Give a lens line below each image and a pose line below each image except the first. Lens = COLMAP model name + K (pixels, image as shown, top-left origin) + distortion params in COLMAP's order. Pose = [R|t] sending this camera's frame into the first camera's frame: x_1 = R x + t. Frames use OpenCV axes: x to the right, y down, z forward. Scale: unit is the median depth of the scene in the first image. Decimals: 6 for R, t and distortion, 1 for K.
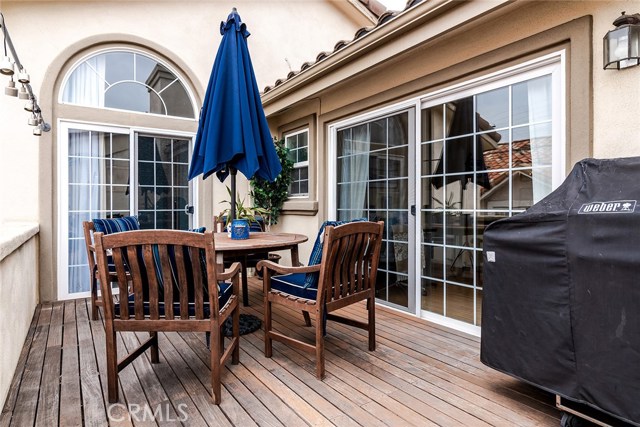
lens RADIAL K [[379.7, 0, 333.6], [0, 379.7, 208.9], [0, 0, 1]] dist [0.002164, 0.003769]
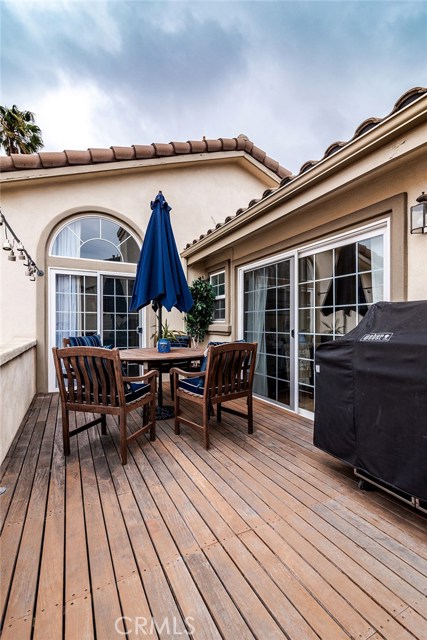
lens RADIAL K [[306.3, 0, 231.9], [0, 306.3, 331.0], [0, 0, 1]] dist [0.026023, -0.000217]
pose [[0.993260, 0.011620, -0.115322, 0.154274], [-0.010546, 0.999895, 0.009916, -0.017895], [0.115425, -0.008633, 0.993279, -0.130702]]
